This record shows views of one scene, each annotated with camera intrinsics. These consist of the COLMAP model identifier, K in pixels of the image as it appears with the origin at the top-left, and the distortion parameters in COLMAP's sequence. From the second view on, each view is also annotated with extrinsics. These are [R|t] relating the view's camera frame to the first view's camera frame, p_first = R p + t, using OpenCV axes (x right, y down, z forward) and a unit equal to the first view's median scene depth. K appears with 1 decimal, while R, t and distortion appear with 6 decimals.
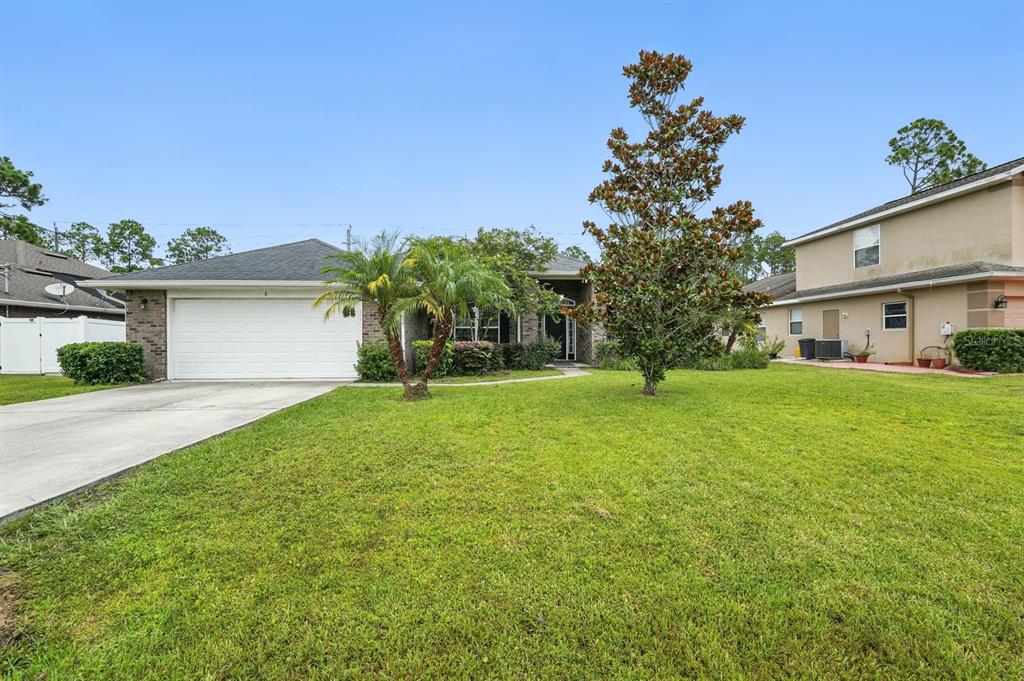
lens RADIAL K [[453.9, 0, 511.8], [0, 453.9, 343.2], [0, 0, 1]] dist [-0.023956, 0.010920]
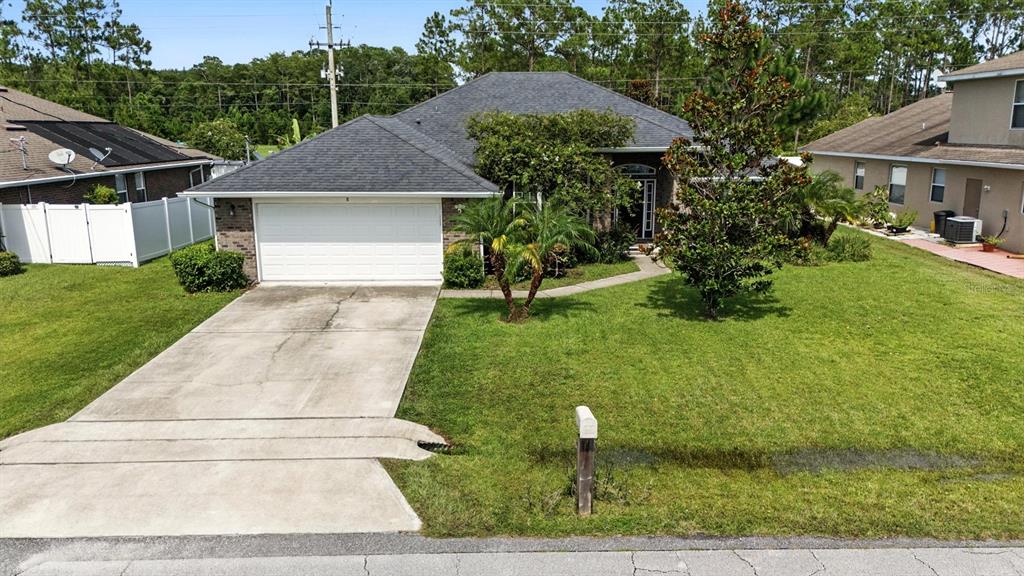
lens RADIAL K [[753.8, 0, 512.0], [0, 753.8, 288.0], [0, 0, 1]] dist [0.027197, -0.005214]
pose [[0.998678, 0.010966, -0.050212, -0.062754], [-0.000427, 0.978709, 0.205252, -0.190734], [0.051394, -0.204960, 0.977420, -0.498071]]
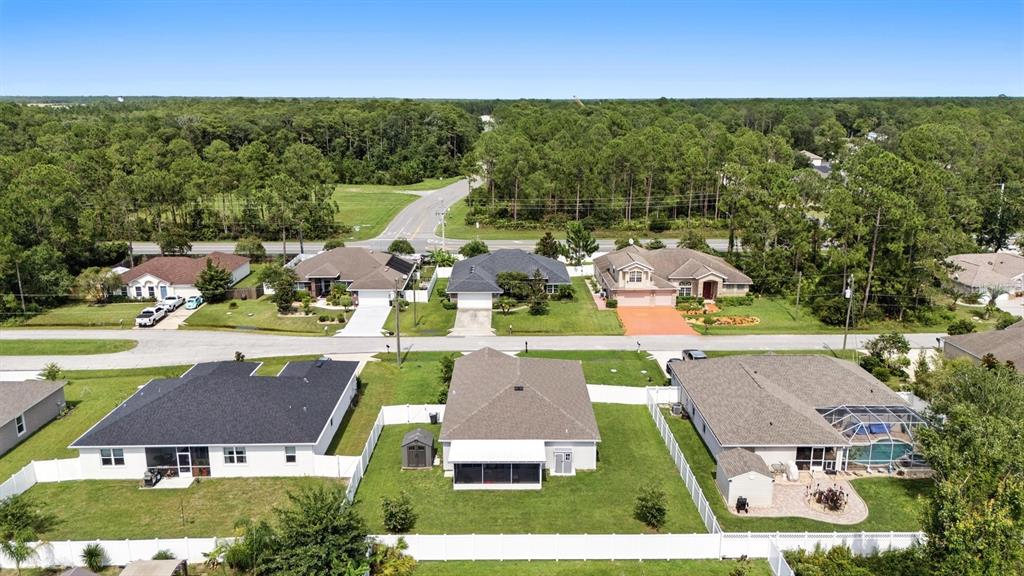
lens RADIAL K [[753.8, 0, 512.0], [0, 753.8, 288.0], [0, 0, 1]] dist [0.027197, -0.005214]
pose [[0.998638, 0.019435, -0.048429, 0.303990], [-0.007248, 0.970719, 0.240110, -1.947696], [0.051678, -0.239432, 0.969537, -6.495221]]
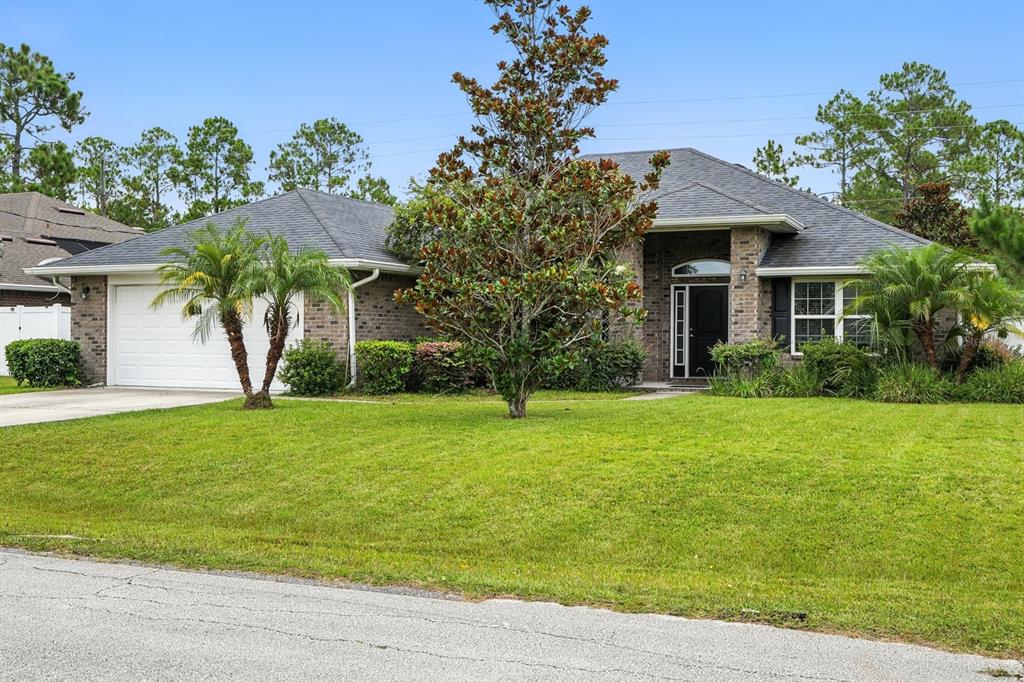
lens RADIAL K [[1114.0, 0, 498.6], [0, 1114.0, 337.2], [0, 0, 1]] dist [-0.004273, -0.030716]
pose [[0.881389, 0.009884, -0.472288, 0.583079], [-0.010692, 0.999942, 0.000974, -0.011275], [0.472271, 0.004191, 0.881444, -0.319609]]
